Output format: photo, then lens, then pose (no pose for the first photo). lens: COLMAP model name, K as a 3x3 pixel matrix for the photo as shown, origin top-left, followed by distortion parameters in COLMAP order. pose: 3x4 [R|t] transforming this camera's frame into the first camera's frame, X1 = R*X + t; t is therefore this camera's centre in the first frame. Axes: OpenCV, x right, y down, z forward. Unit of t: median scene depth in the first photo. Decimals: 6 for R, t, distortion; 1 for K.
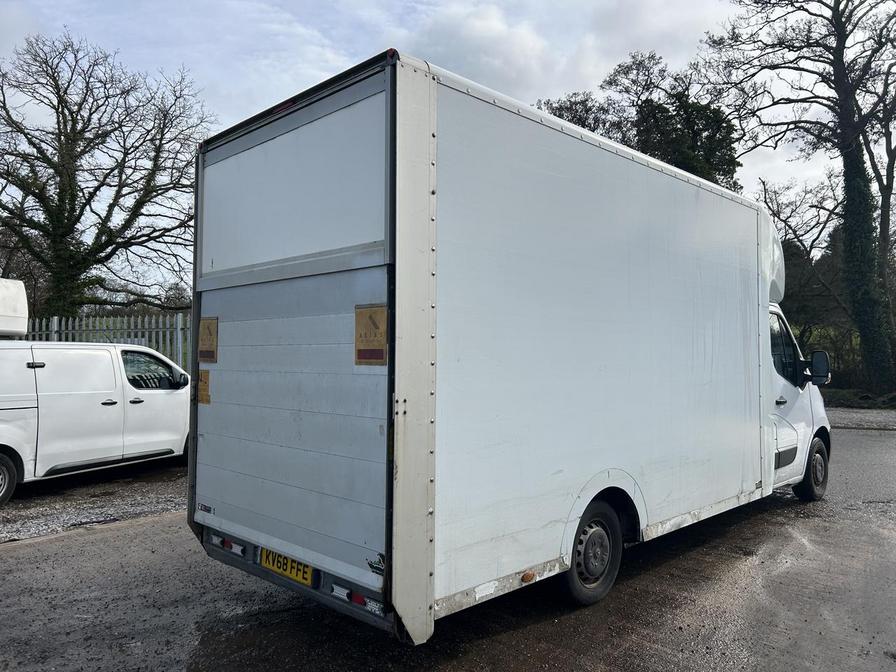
lens RADIAL K [[675.4, 0, 444.7], [0, 675.4, 331.8], [0, 0, 1]] dist [0.043434, -0.033594]
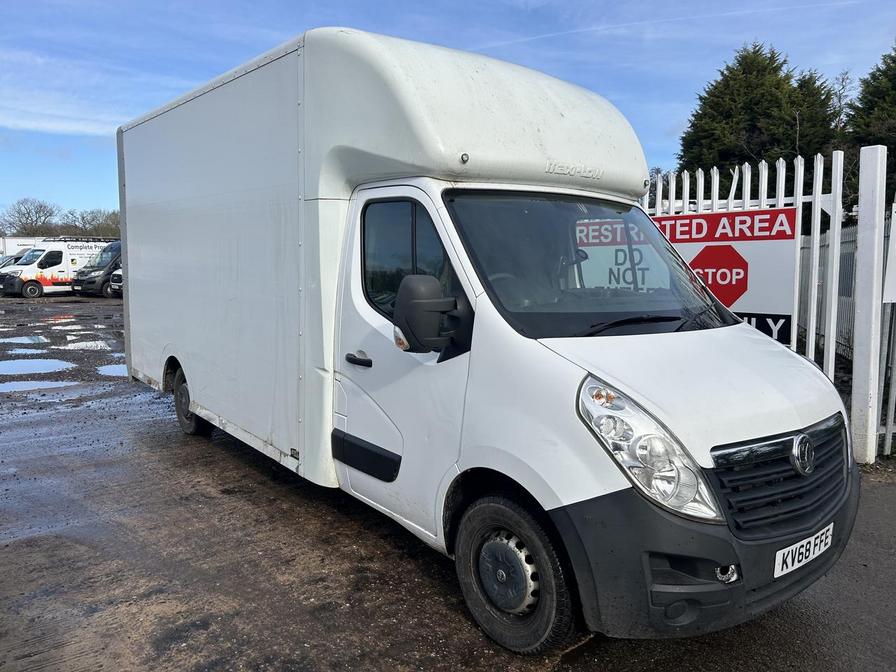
lens RADIAL K [[675.4, 0, 443.3], [0, 675.4, 339.2], [0, 0, 1]] dist [0.043434, -0.033594]
pose [[-0.118271, 0.123917, -0.985219, 1.746954], [0.017053, 0.992290, 0.122759, 0.025137], [0.992835, -0.002282, -0.119472, 1.905043]]
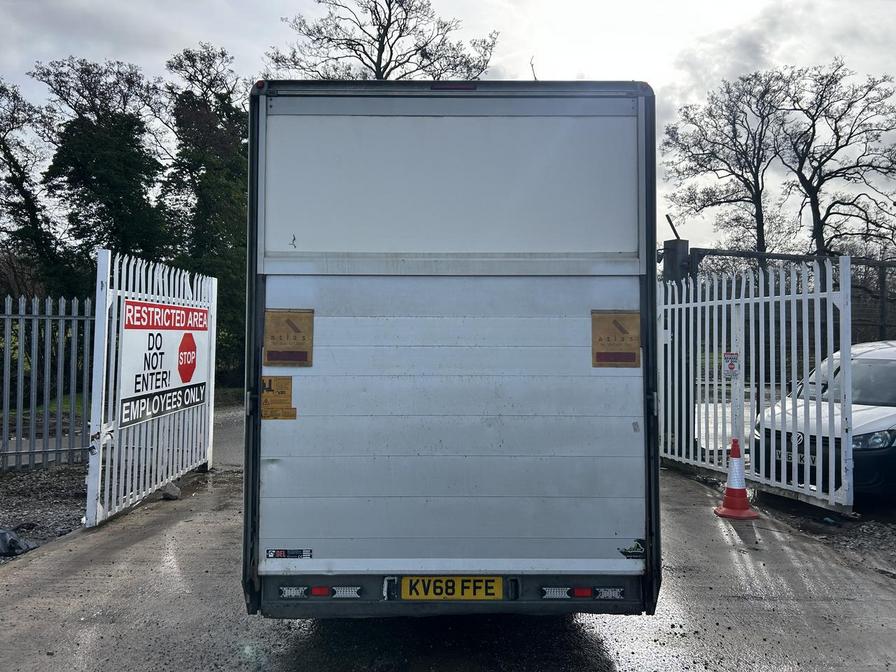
lens RADIAL K [[675.4, 0, 456.1], [0, 675.4, 327.8], [0, 0, 1]] dist [0.043434, -0.033594]
pose [[0.696609, 0.031673, 0.716752, -0.876405], [-0.027859, 0.999466, -0.017090, 0.010135], [-0.716910, -0.008063, 0.697119, 0.358695]]
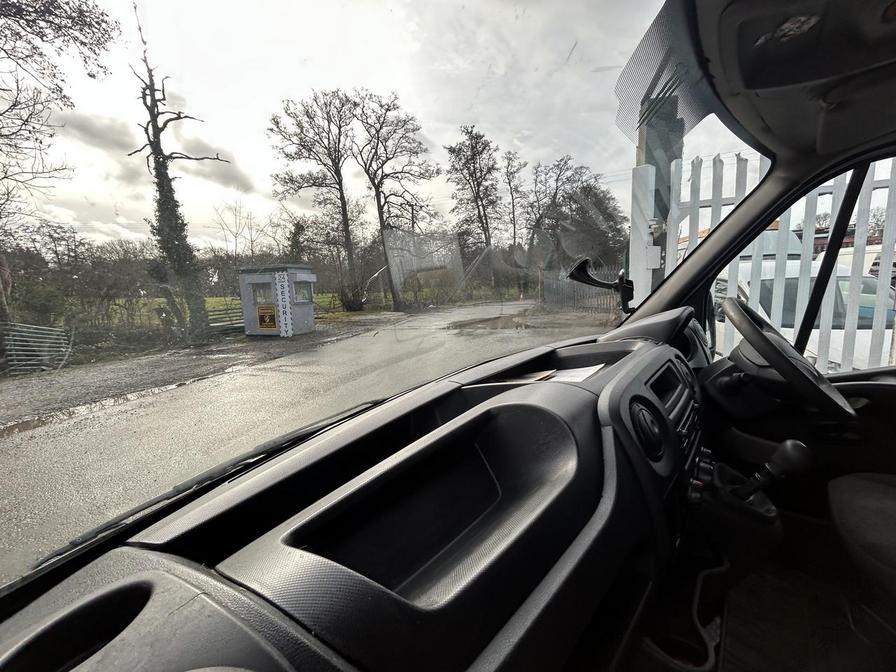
lens RADIAL K [[363.3, 0, 448.5], [0, 363.3, 334.6], [0, 0, 1]] dist [0.001132, -0.000564]
pose [[-0.082696, -0.123075, 0.988946, 0.599986], [0.026006, 0.991740, 0.125597, 0.039975], [-0.996235, 0.036105, -0.078812, 2.075580]]
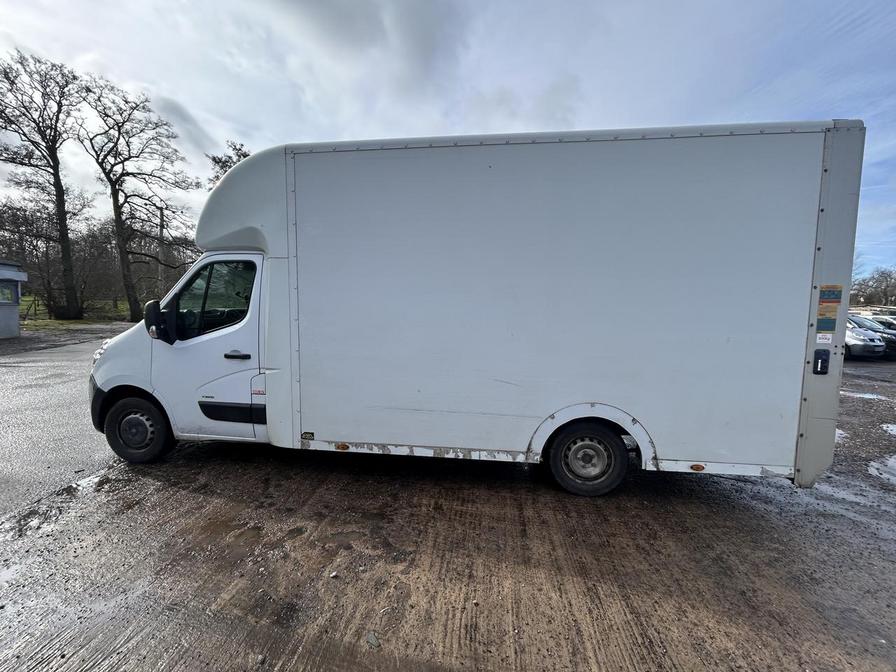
lens RADIAL K [[363.3, 0, 449.9], [0, 363.3, 335.1], [0, 0, 1]] dist [0.001132, -0.000564]
pose [[-0.621160, -0.071675, 0.780400, -0.502169], [-0.044783, 0.997428, 0.055963, 0.064851], [-0.782403, -0.000186, -0.622772, 2.151588]]
